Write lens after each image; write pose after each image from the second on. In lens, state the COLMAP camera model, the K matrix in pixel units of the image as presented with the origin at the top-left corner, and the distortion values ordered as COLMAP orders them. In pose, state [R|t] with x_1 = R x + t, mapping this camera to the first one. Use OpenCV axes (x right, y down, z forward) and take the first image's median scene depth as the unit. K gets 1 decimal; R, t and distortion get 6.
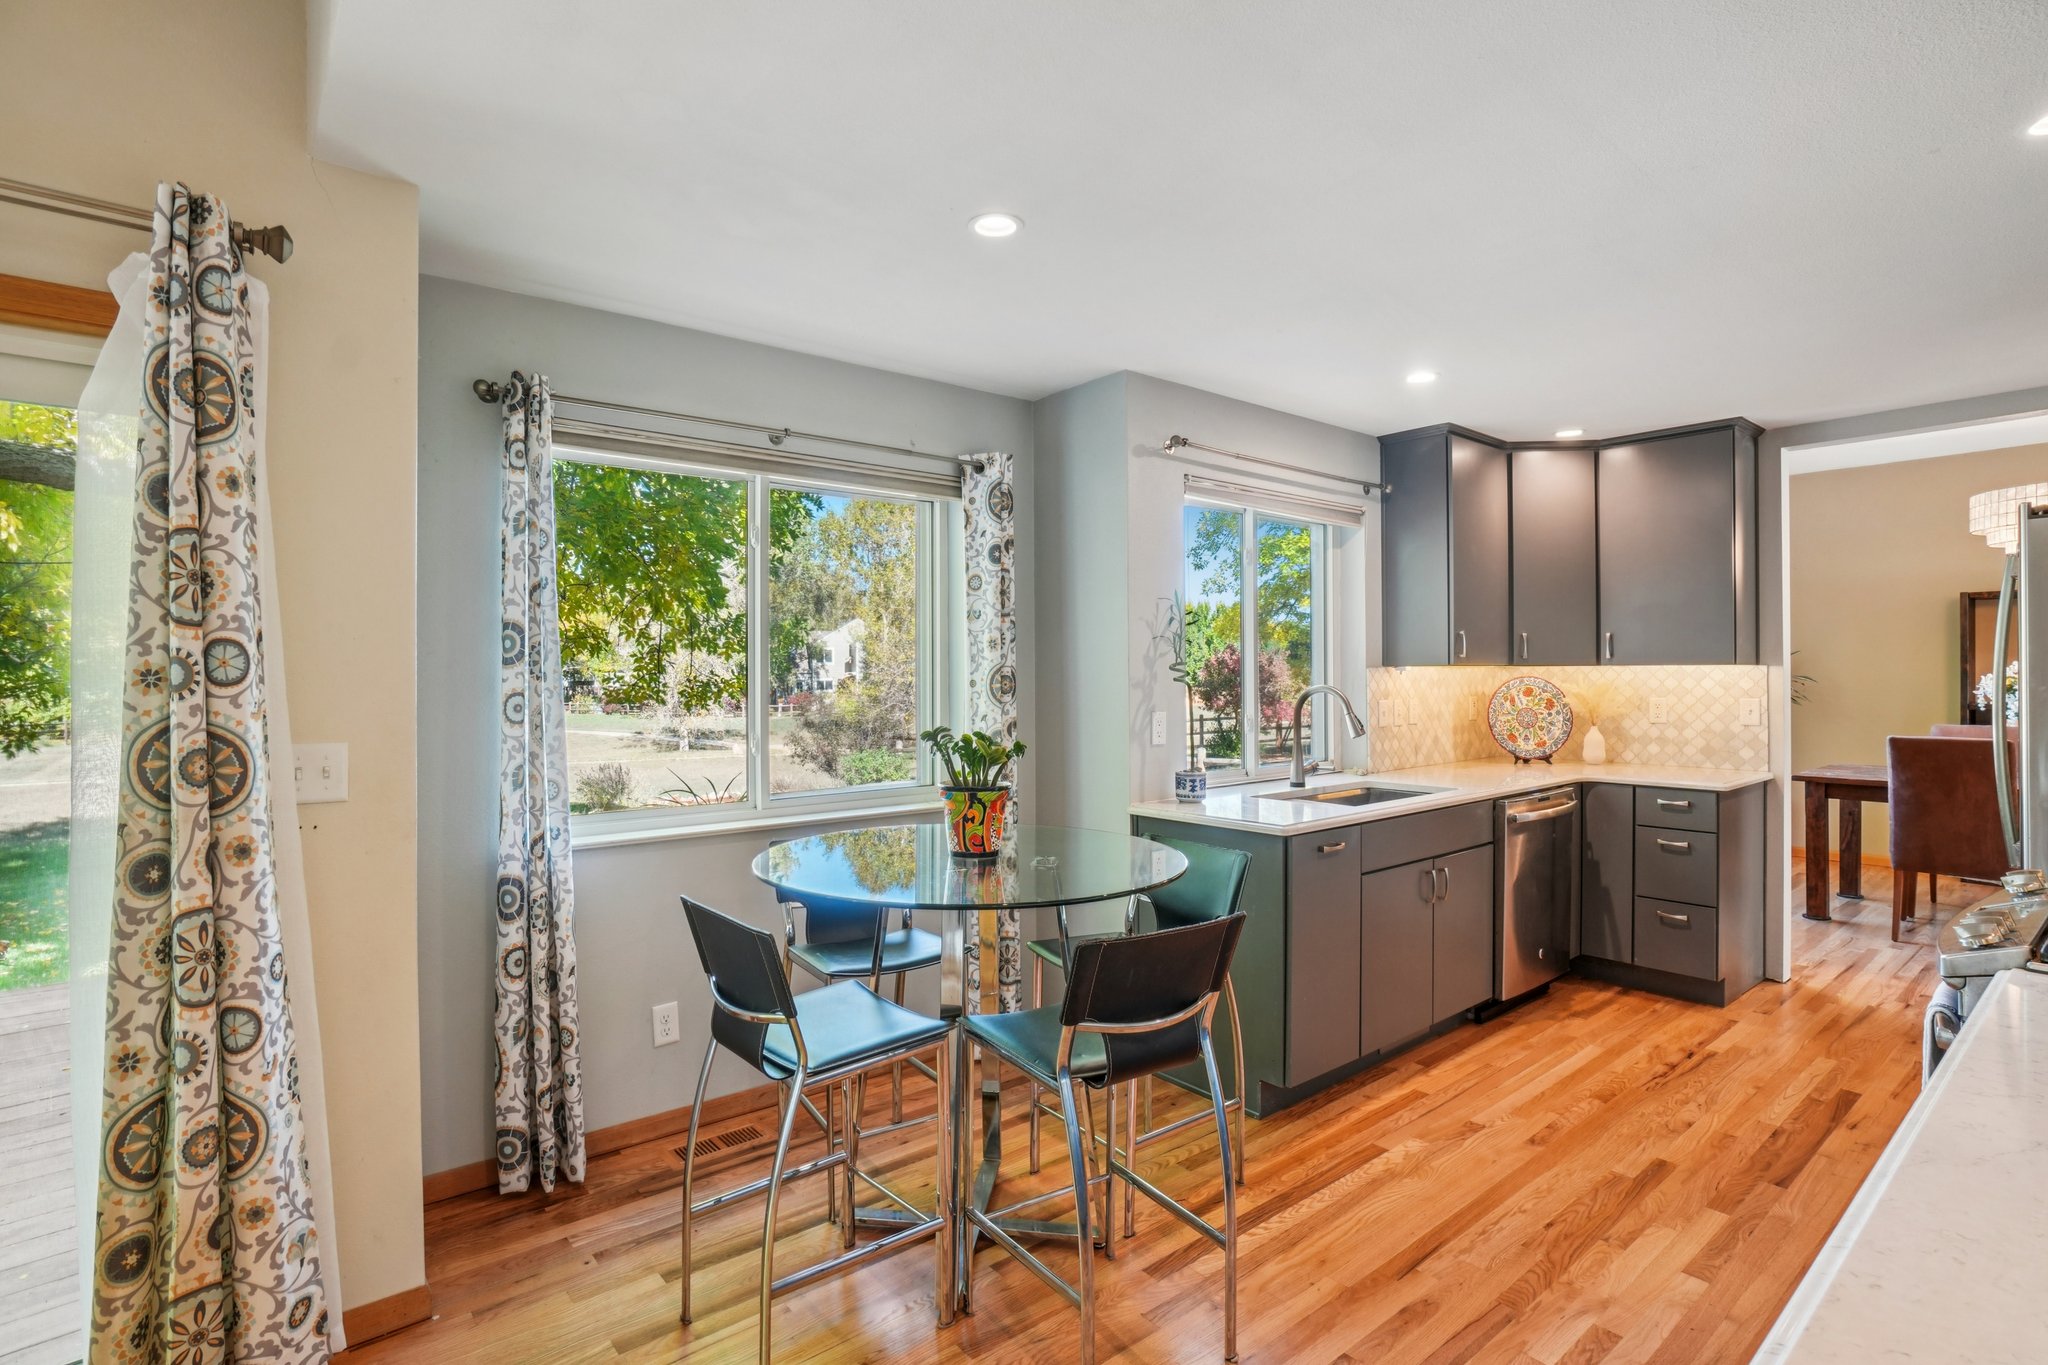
lens RADIAL K [[995.6, 0, 1021.3], [0, 995.6, 672.4], [0, 0, 1]] dist [-0.055842, 0.028065]
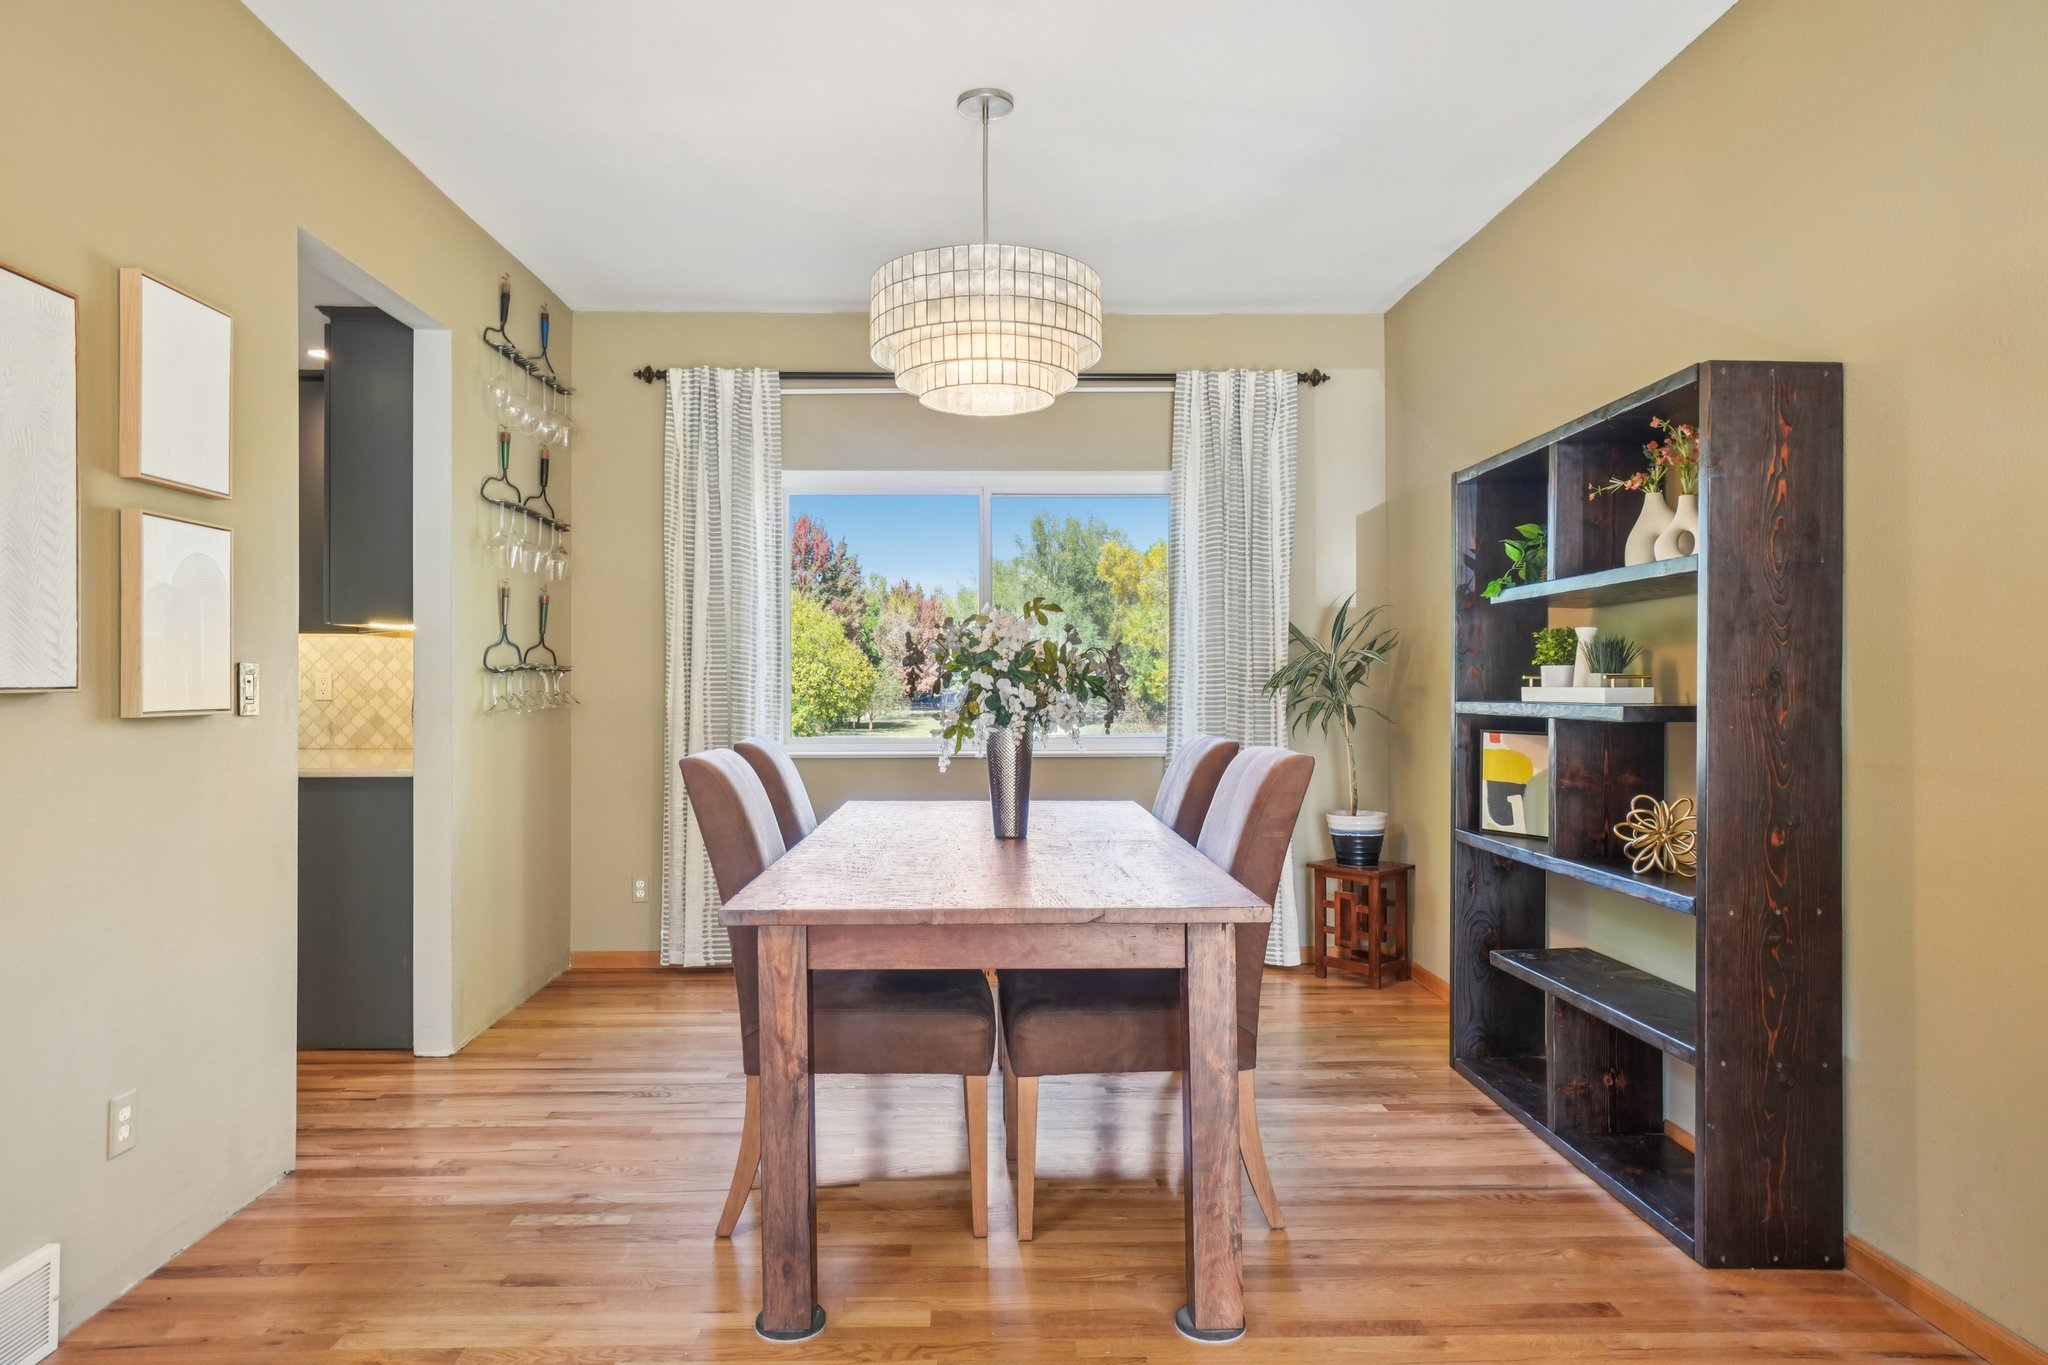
lens RADIAL K [[1219.2, 0, 1022.8], [0, 1219.2, 674.2], [0, 0, 1]] dist [-0.026630, 0.030590]
pose [[0.793325, 0.002581, -0.608793, 1.662235], [-0.003913, 0.999992, -0.000859, 0.028451], [0.608786, 0.003064, 0.793328, 0.541626]]
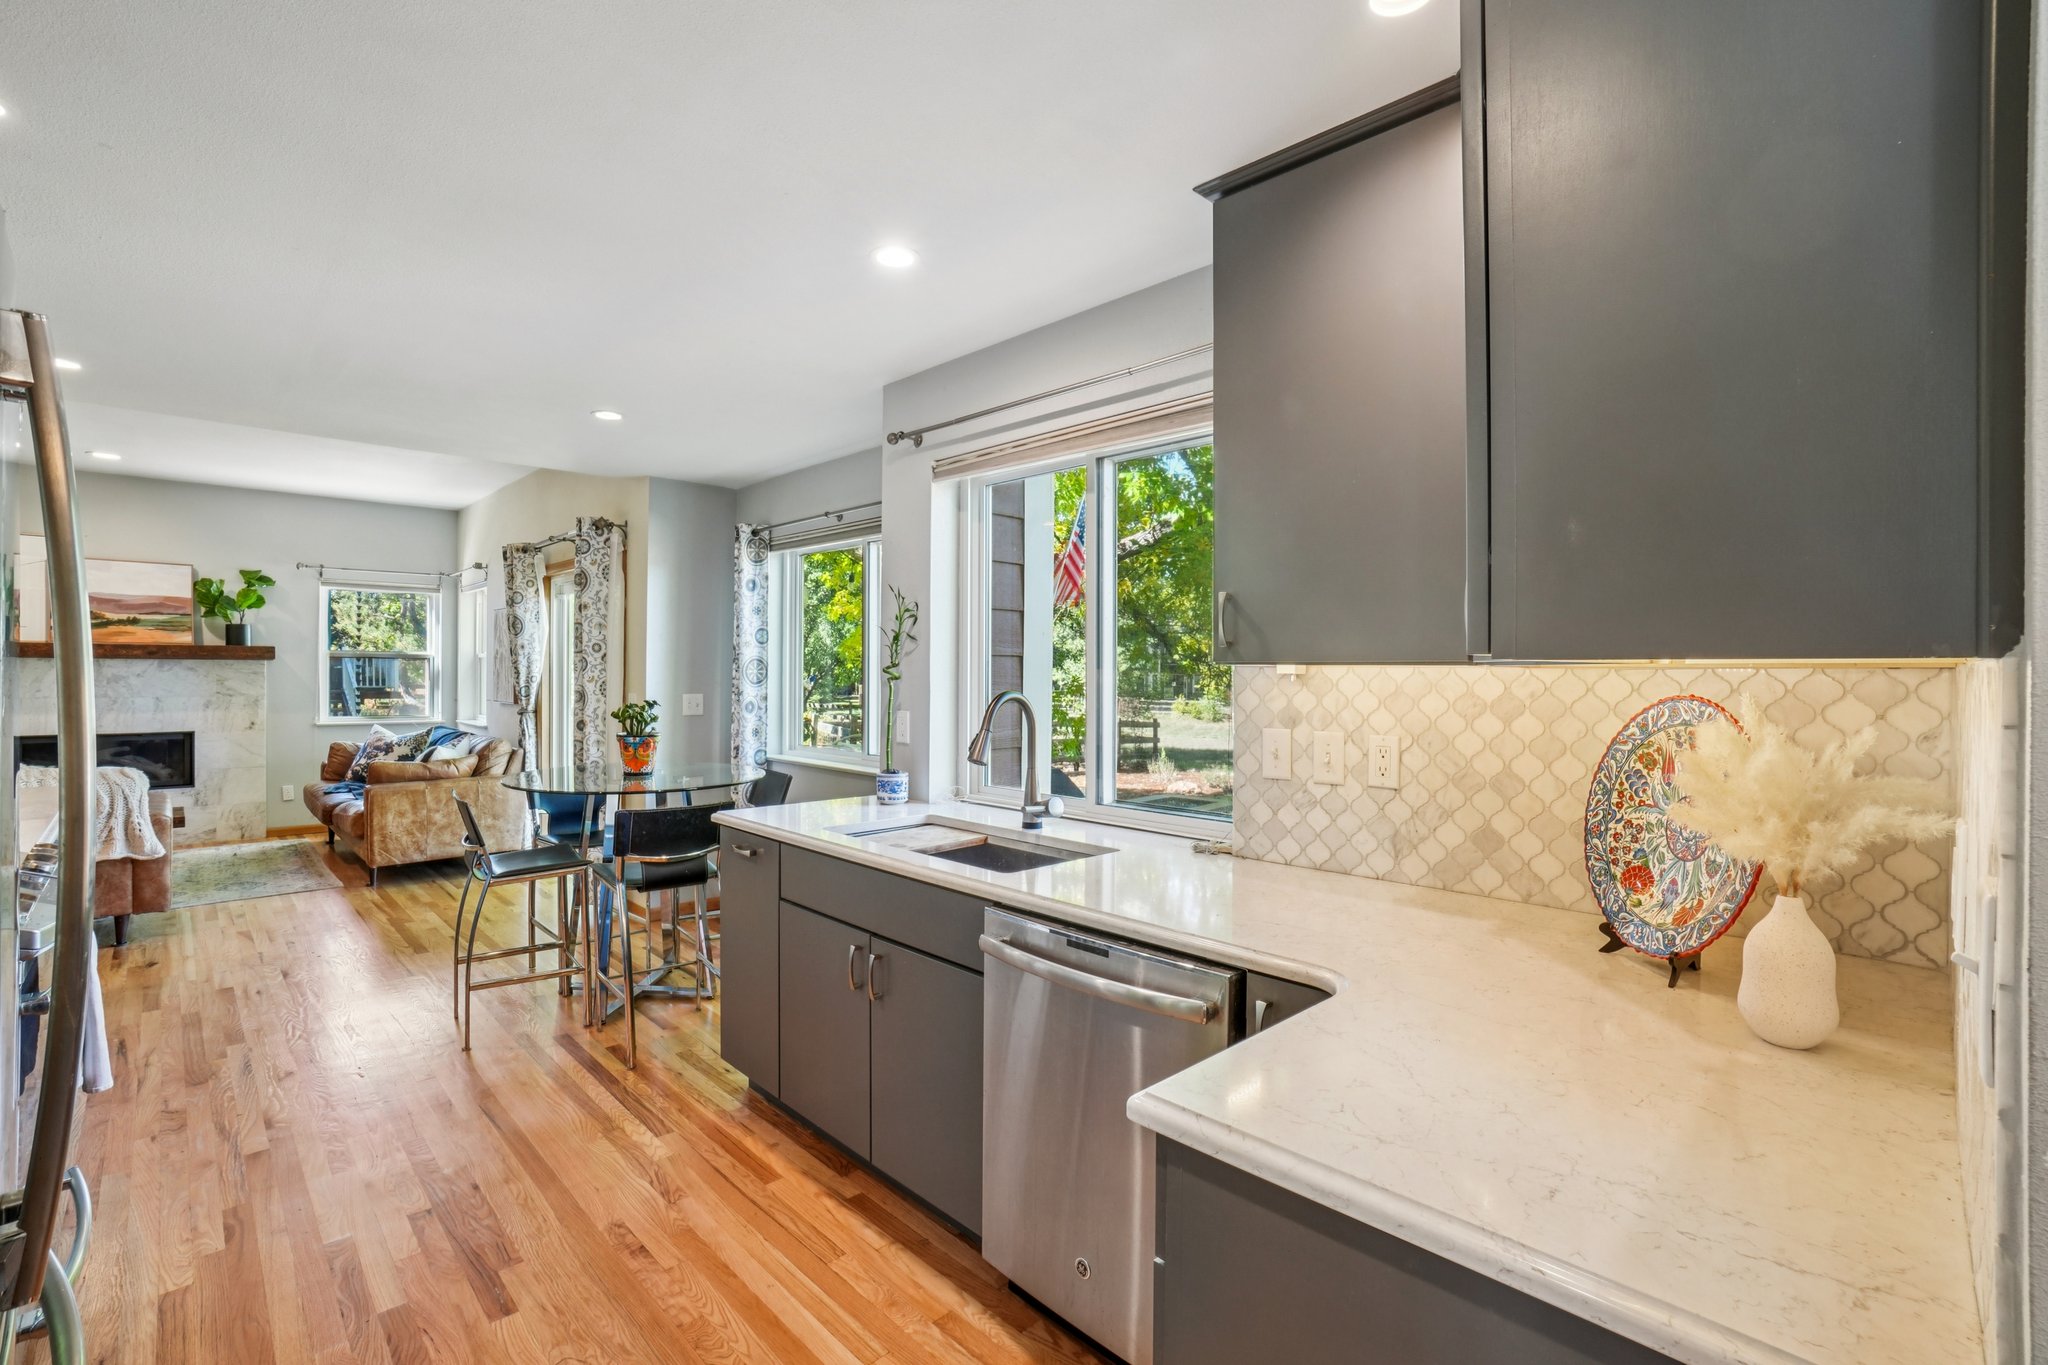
lens RADIAL K [[910.4, 0, 1009.5], [0, 910.4, 674.3], [0, 0, 1]] dist [-0.065963, 0.023206]
pose [[0.080485, 0.010543, -0.996700, 0.856492], [-0.006014, 0.999931, 0.010091, -0.005476], [0.996738, 0.005182, 0.080543, 0.832189]]
